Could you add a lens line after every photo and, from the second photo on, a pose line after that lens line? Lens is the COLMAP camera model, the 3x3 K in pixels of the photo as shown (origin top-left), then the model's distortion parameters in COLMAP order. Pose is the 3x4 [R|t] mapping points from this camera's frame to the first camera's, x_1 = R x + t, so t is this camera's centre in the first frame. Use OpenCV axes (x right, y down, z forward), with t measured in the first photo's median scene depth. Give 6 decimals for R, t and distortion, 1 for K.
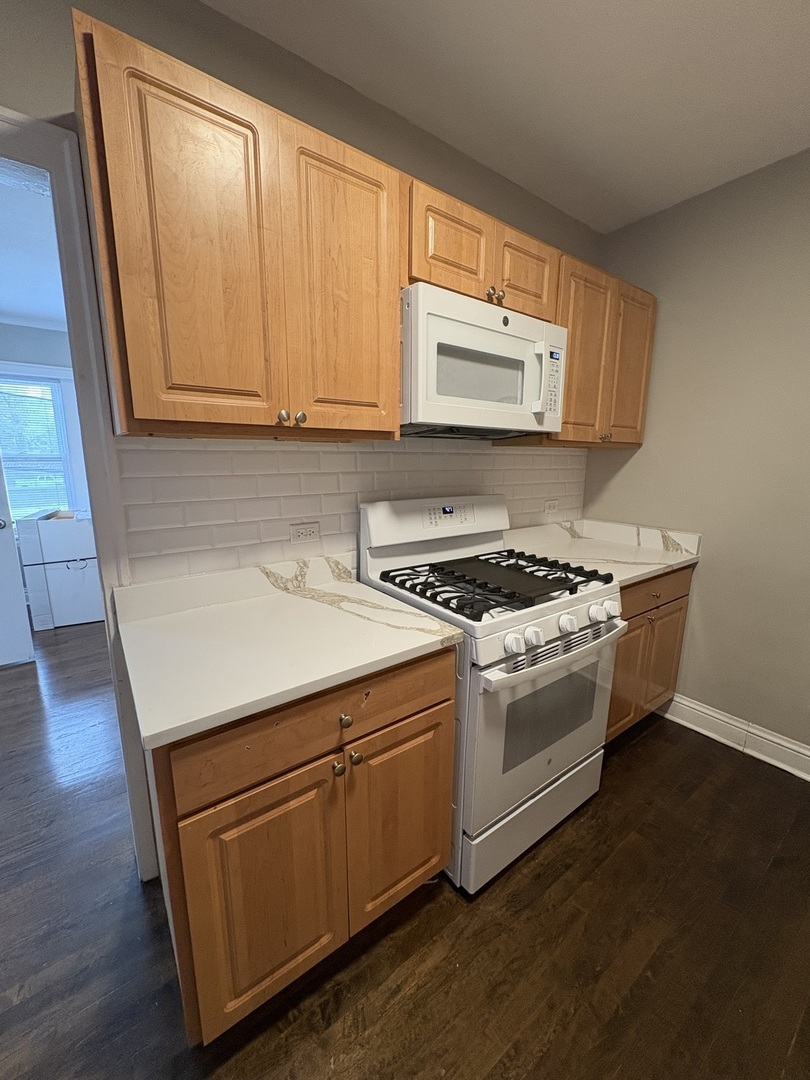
lens RADIAL K [[429.1, 0, 413.8], [0, 429.1, 539.2], [0, 0, 1]] dist [0.003551, -0.000143]
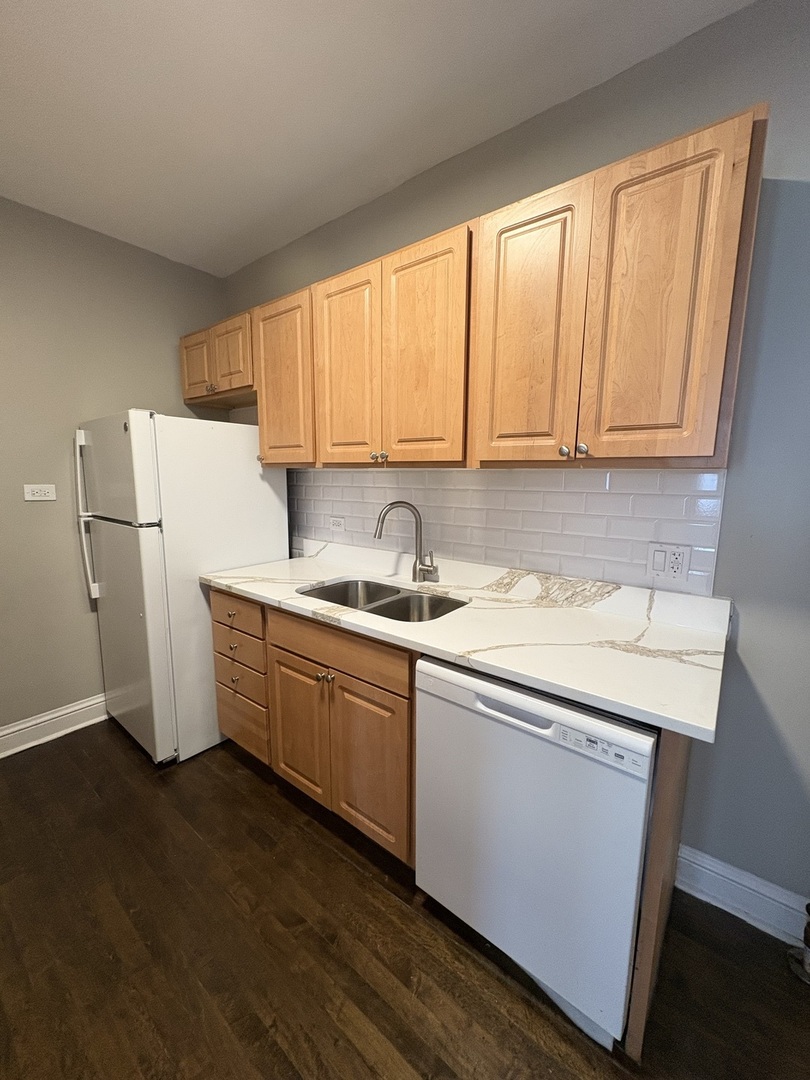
lens RADIAL K [[429.1, 0, 412.7], [0, 429.1, 543.6], [0, 0, 1]] dist [0.003551, -0.000143]
pose [[0.266872, 0.125902, -0.955473, 0.824206], [-0.204977, 0.976161, 0.071376, -0.071819], [0.941681, 0.176802, 0.286317, 0.479502]]
